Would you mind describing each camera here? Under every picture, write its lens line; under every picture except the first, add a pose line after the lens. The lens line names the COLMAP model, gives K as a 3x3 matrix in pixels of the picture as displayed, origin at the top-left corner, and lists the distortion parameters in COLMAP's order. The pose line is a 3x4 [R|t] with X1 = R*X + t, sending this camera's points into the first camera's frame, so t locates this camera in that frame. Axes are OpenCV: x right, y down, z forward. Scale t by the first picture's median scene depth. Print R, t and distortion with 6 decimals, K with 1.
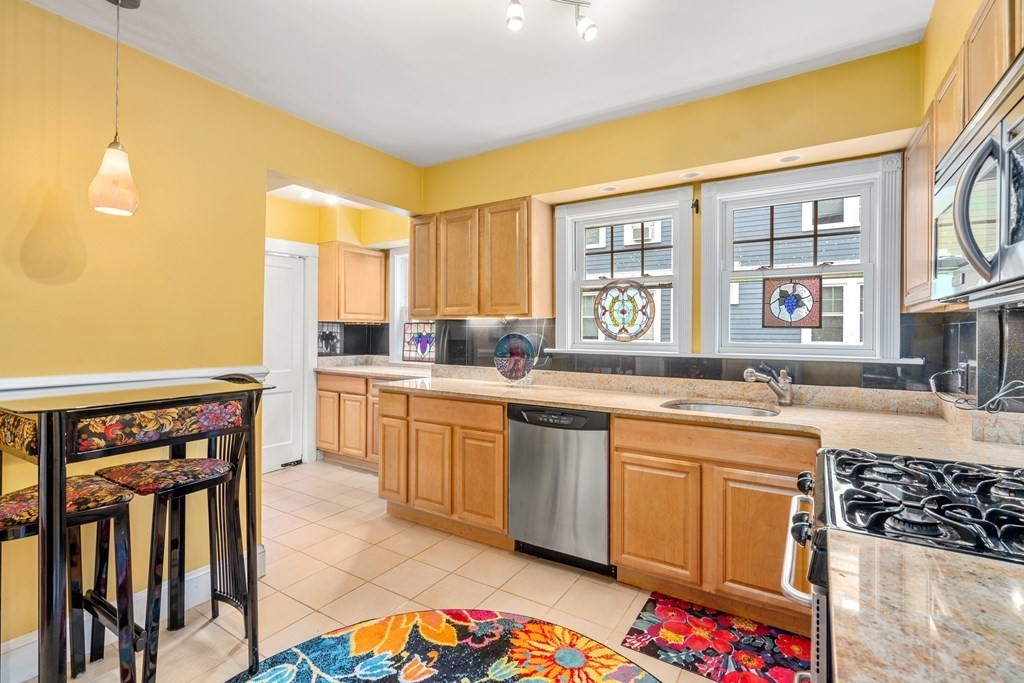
lens RADIAL K [[468.8, 0, 514.5], [0, 468.8, 334.0], [0, 0, 1]] dist [-0.004454, 0.002251]
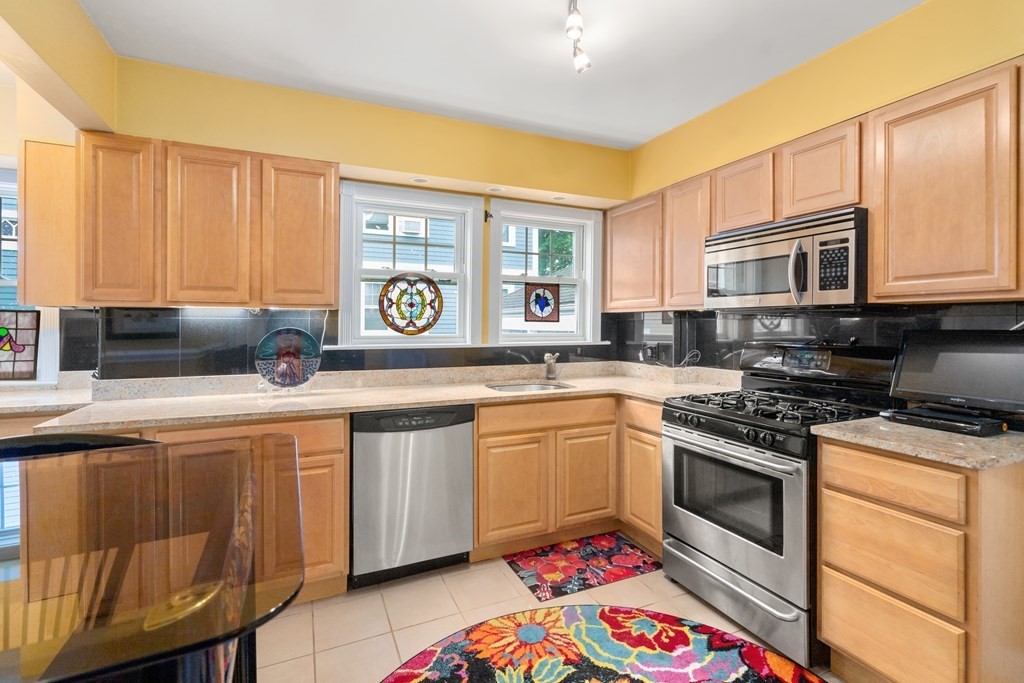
lens RADIAL K [[468.8, 0, 513.3], [0, 468.8, 325.7], [0, 0, 1]] dist [-0.004454, 0.002251]
pose [[0.546201, -0.008729, 0.837609, -0.545289], [0.004867, 0.999962, 0.007247, -0.010918], [-0.837640, 0.000118, 0.546222, 0.313438]]
